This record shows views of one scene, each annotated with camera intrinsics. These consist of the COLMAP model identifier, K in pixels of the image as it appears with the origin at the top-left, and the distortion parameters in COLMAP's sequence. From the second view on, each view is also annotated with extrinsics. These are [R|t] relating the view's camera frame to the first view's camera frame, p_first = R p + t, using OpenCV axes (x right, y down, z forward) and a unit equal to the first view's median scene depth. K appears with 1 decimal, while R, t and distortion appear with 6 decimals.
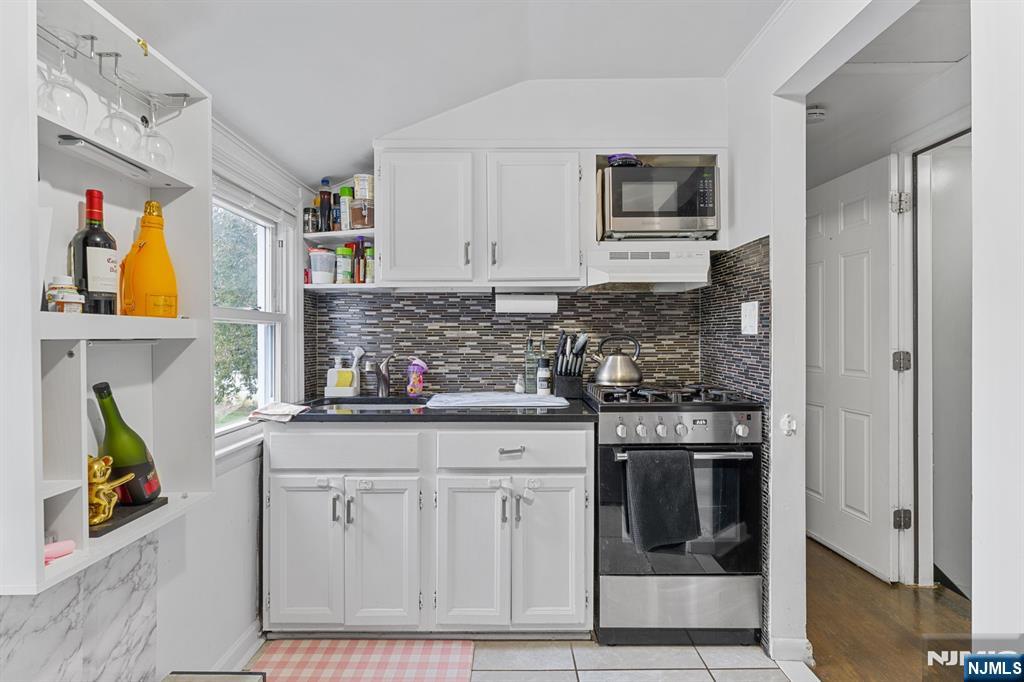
lens RADIAL K [[503.8, 0, 511.6], [0, 503.8, 335.6], [0, 0, 1]] dist [-0.004145, -0.000364]
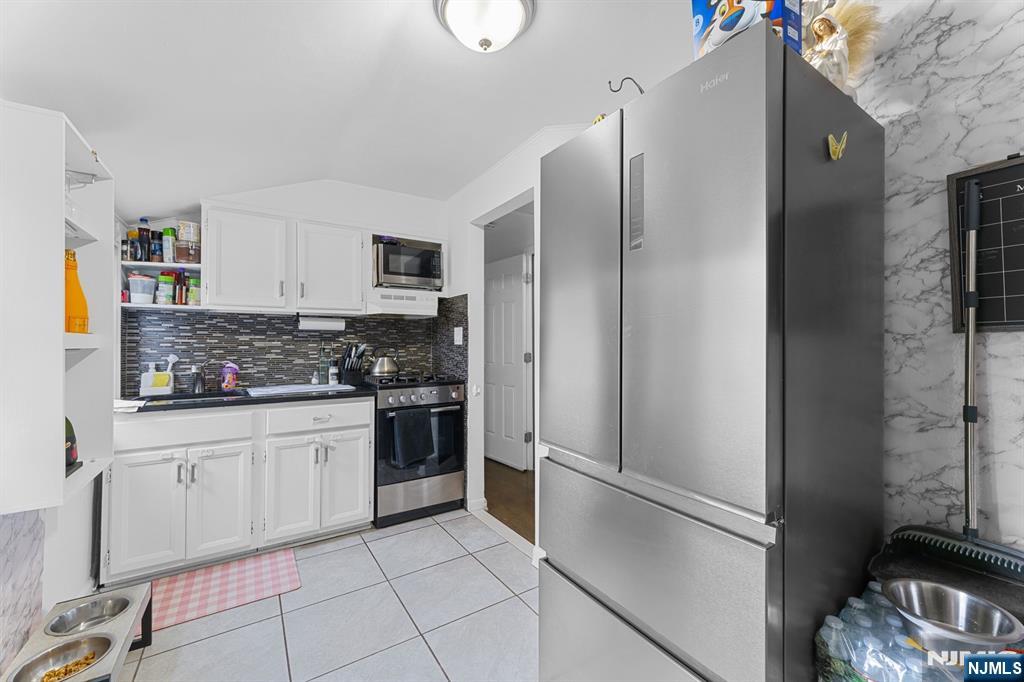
lens RADIAL K [[403.1, 0, 511.7], [0, 403.1, 340.5], [0, 0, 1]] dist [-0.000087, 0.000022]
pose [[0.837344, 0.004837, 0.546654, -0.166212], [0.000453, 0.999954, -0.009541, -0.002537], [-0.546675, 0.008237, 0.837304, -0.336413]]
